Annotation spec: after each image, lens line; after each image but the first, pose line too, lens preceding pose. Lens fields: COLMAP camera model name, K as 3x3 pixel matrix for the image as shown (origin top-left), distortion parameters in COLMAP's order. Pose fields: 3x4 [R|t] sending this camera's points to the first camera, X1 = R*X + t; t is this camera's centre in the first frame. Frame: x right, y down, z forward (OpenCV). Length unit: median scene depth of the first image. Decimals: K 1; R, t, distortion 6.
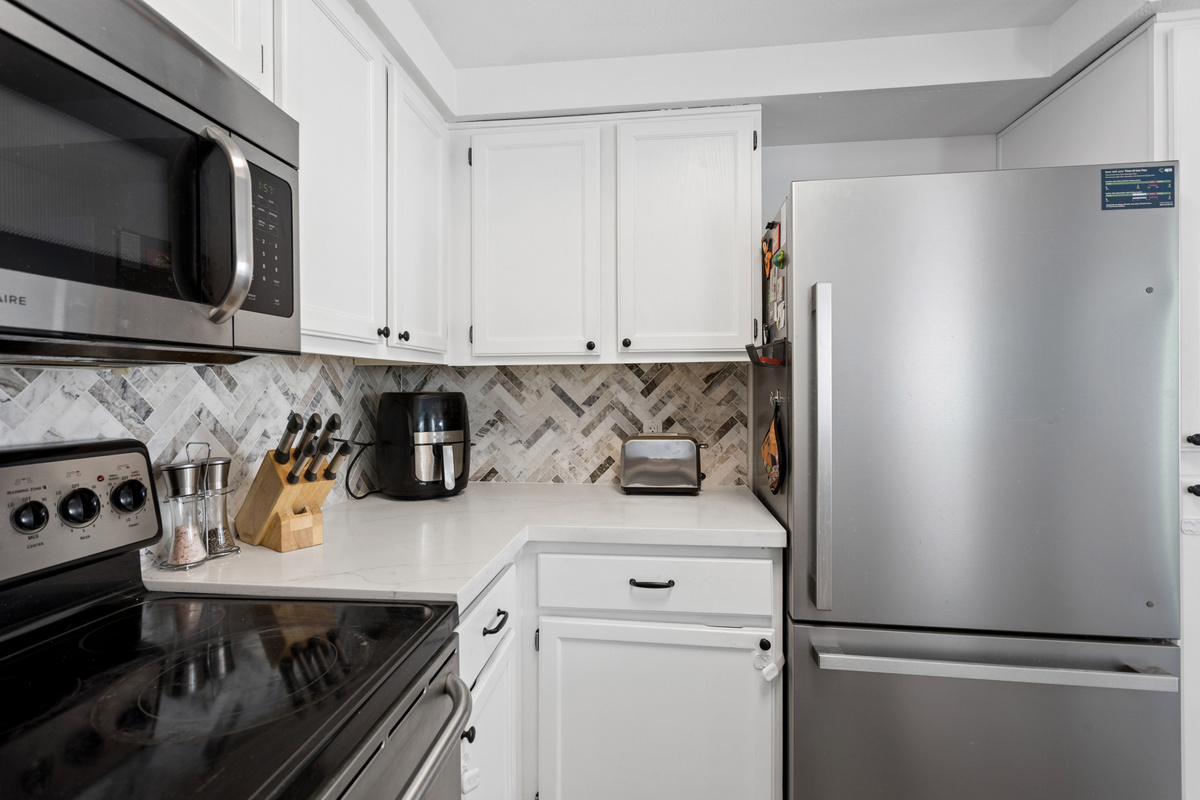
lens RADIAL K [[568.4, 0, 598.8], [0, 568.4, 389.6], [0, 0, 1]] dist [0.003684, 0.001134]
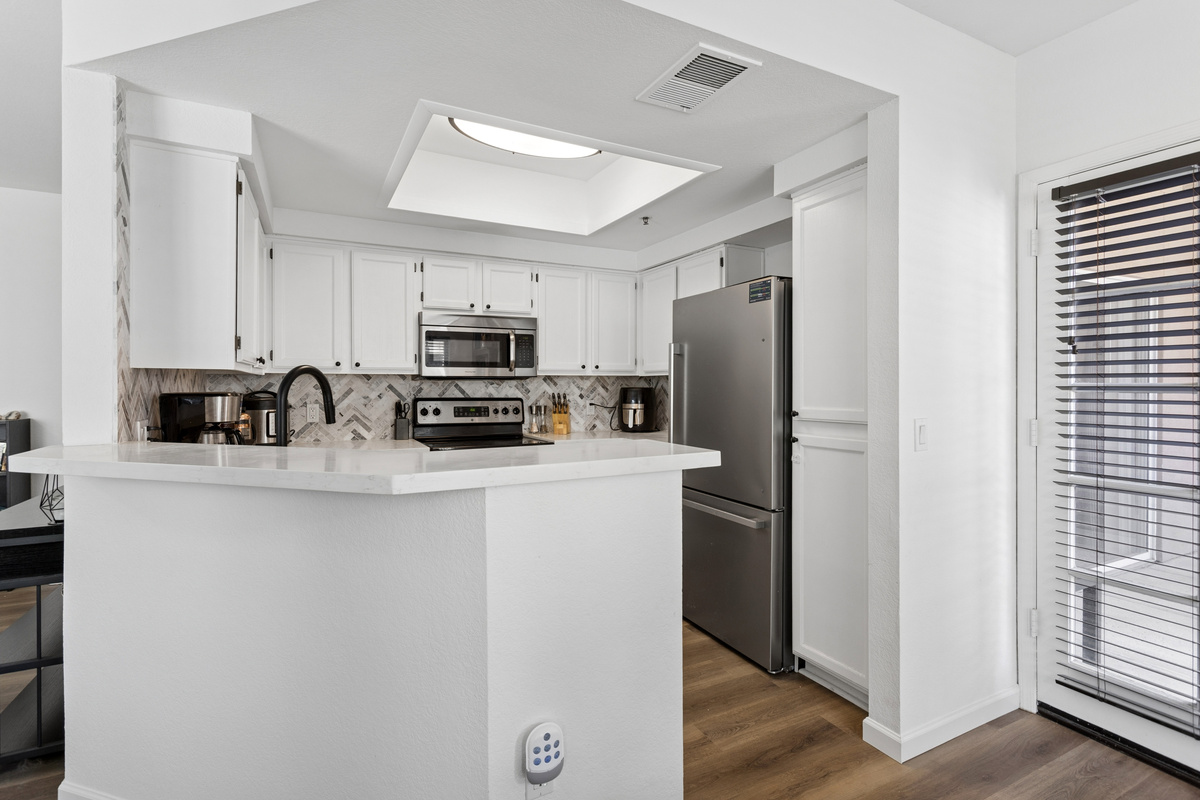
lens RADIAL K [[568.4, 0, 598.8], [0, 568.4, 389.6], [0, 0, 1]] dist [0.003684, 0.001134]
pose [[0.557335, 0.009862, -0.830229, 2.803856], [-0.006705, 0.999950, 0.007377, -0.004980], [0.830261, 0.001456, 0.557373, -0.779814]]
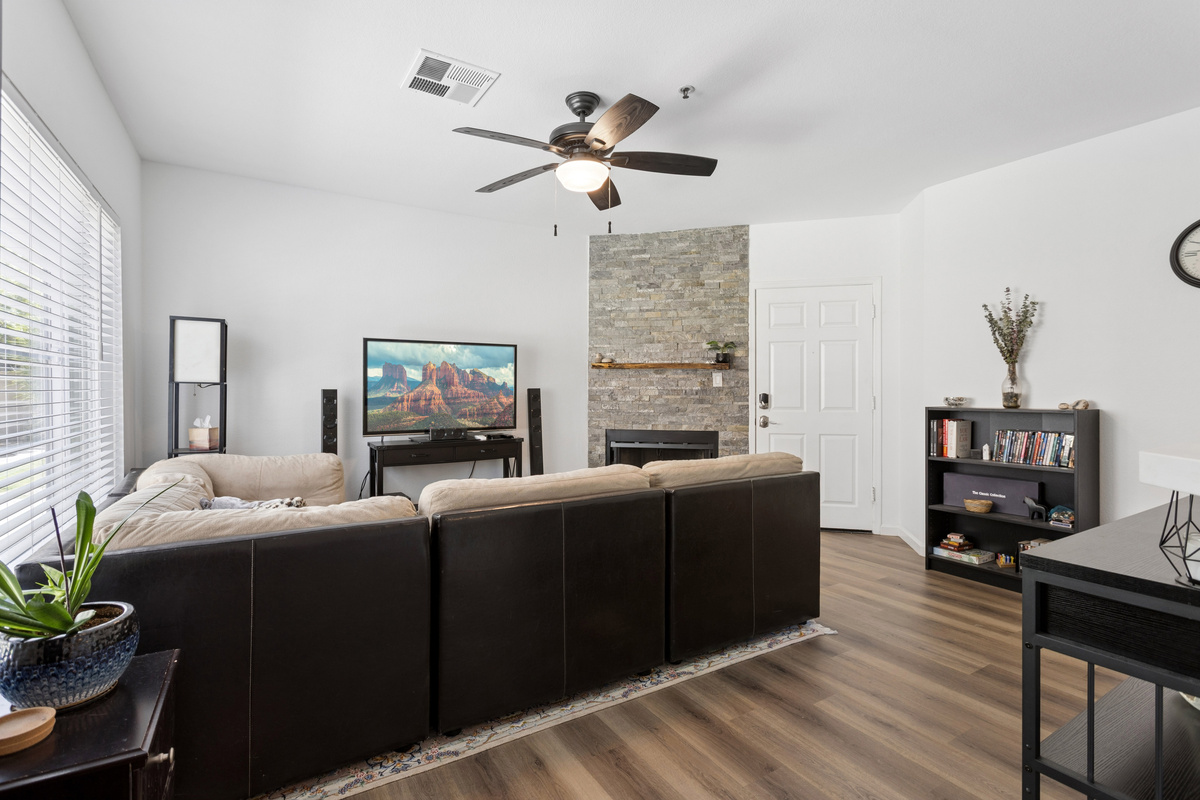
lens RADIAL K [[563.2, 0, 593.4], [0, 563.2, 386.1], [0, 0, 1]] dist [0.003102, 0.000824]
pose [[-0.782530, -0.000612, -0.622612, 1.702669], [-0.001809, 0.999998, 0.001291, 0.109792], [0.622610, 0.002136, -0.782529, -1.092866]]
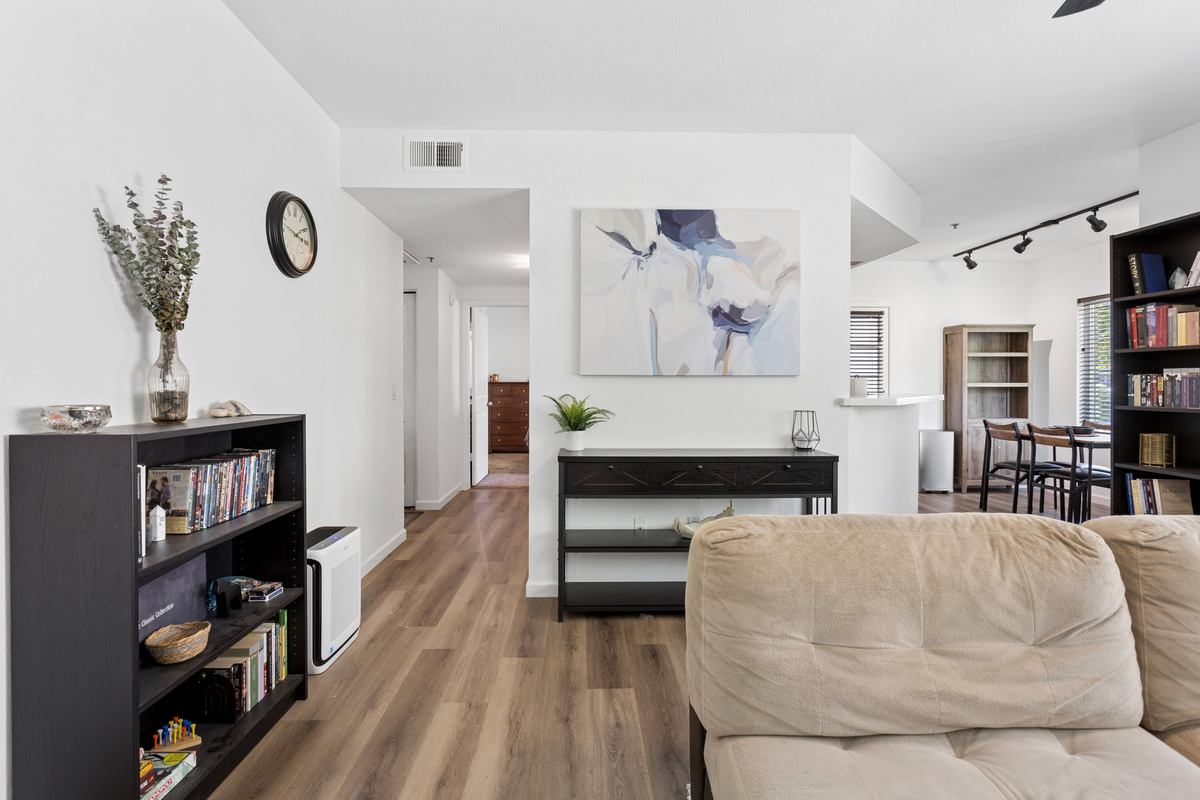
lens RADIAL K [[563.2, 0, 593.4], [0, 563.2, 386.1], [0, 0, 1]] dist [0.003102, 0.000824]
pose [[0.988737, 0.004332, 0.149600, -1.117039], [-0.003237, 0.999966, -0.007561, 0.137446], [-0.149628, 0.006992, 0.988718, -3.786384]]
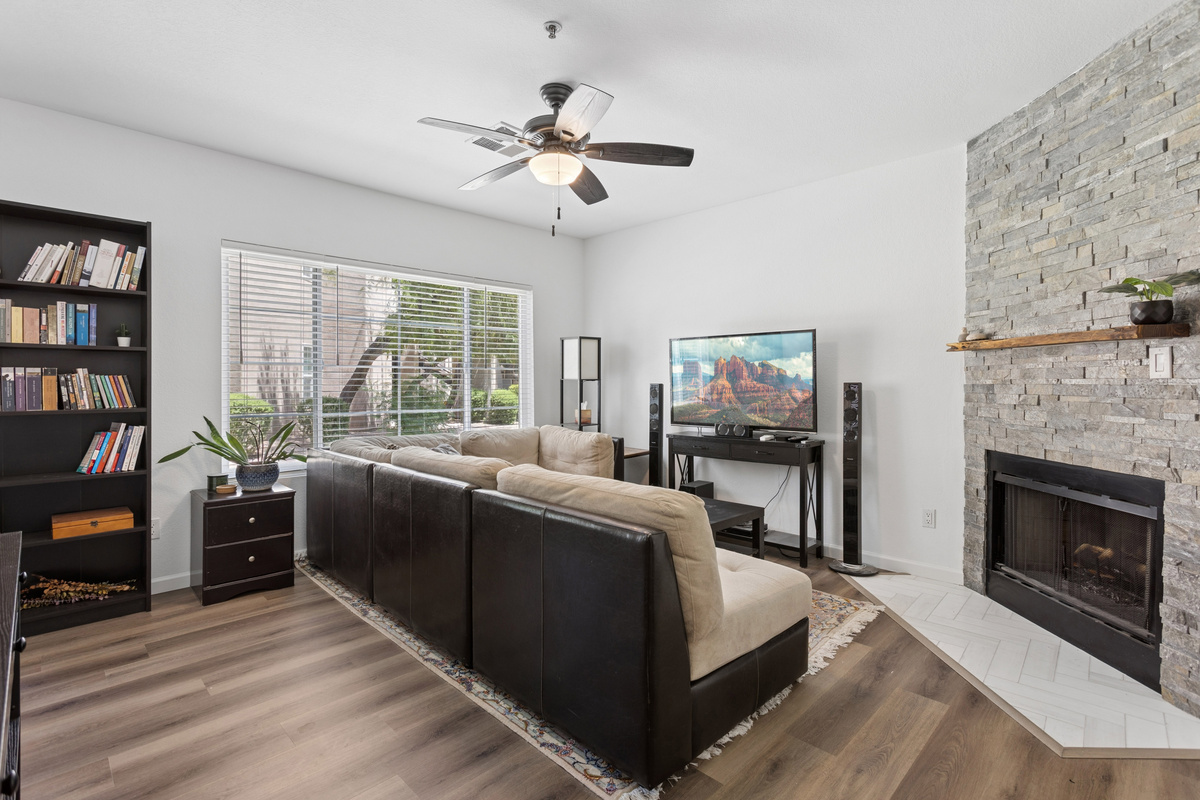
lens RADIAL K [[562.3, 0, 603.1], [0, 562.3, 379.9], [0, 0, 1]] dist [-0.000052, 0.000248]
pose [[-0.790657, 0.007410, 0.612214, -1.443002], [0.010070, 0.999949, 0.000902, 0.102549], [-0.612176, 0.006878, -0.790691, -1.247469]]
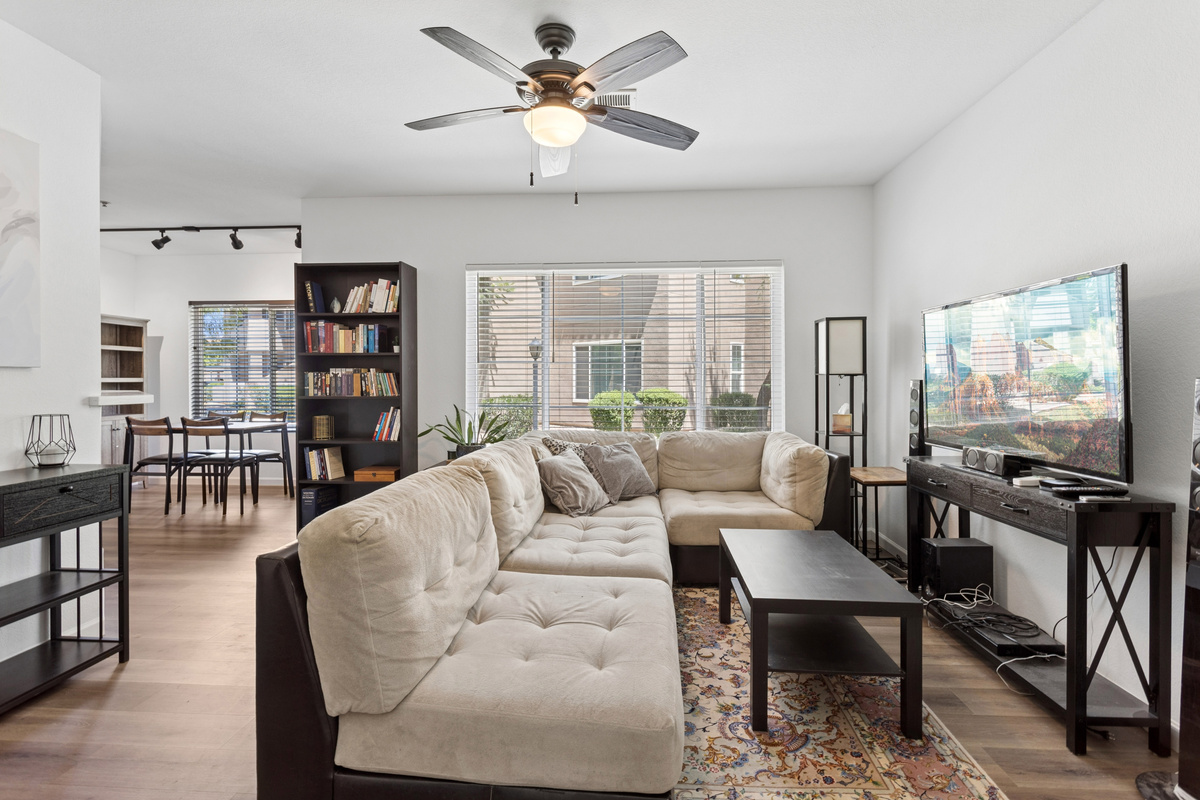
lens RADIAL K [[568.4, 0, 598.8], [0, 568.4, 389.6], [0, 0, 1]] dist [0.003684, 0.001134]
pose [[-0.060529, -0.014779, 0.998057, -1.897878], [0.010431, 0.999826, 0.015438, 0.126615], [-0.998112, 0.011345, -0.060364, -3.078052]]
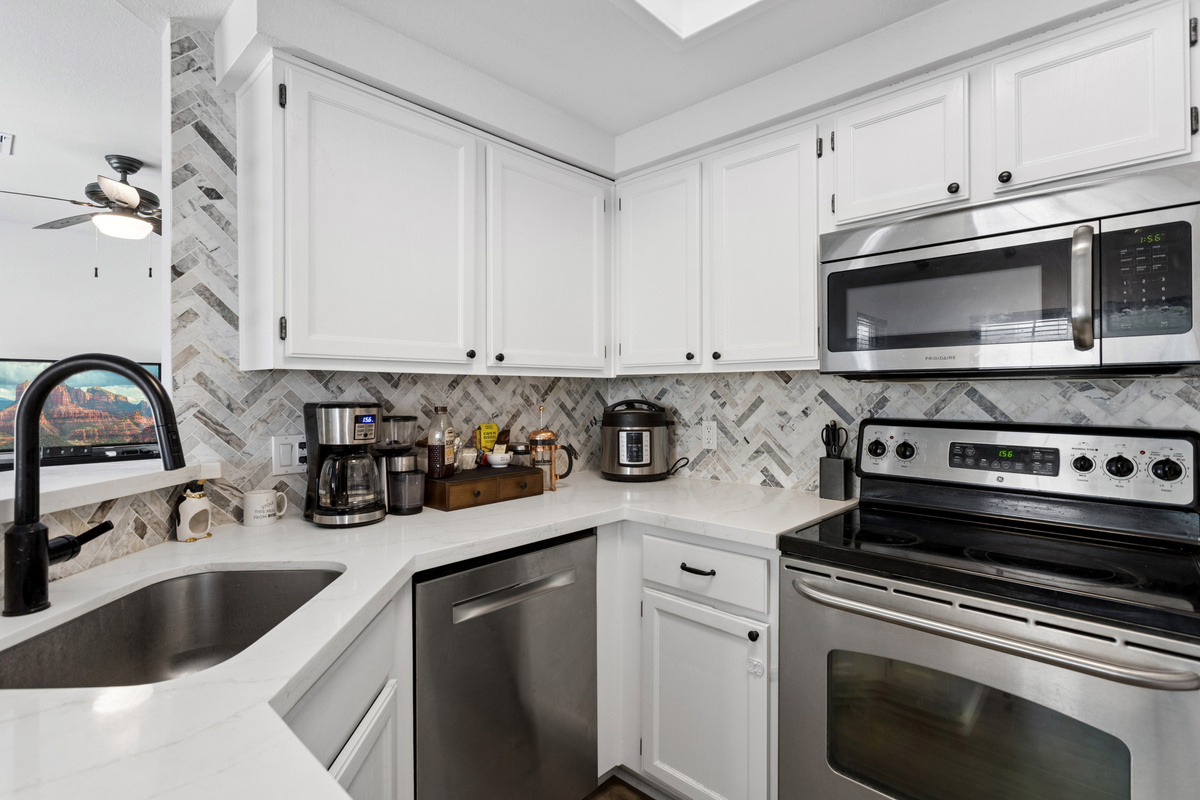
lens RADIAL K [[568.4, 0, 598.8], [0, 568.4, 389.6], [0, 0, 1]] dist [0.003684, 0.001134]
pose [[-0.593688, 0.000623, -0.804695, 1.056689], [-0.002066, 0.999995, 0.002299, -0.008530], [0.804693, 0.003028, -0.593684, 0.663767]]
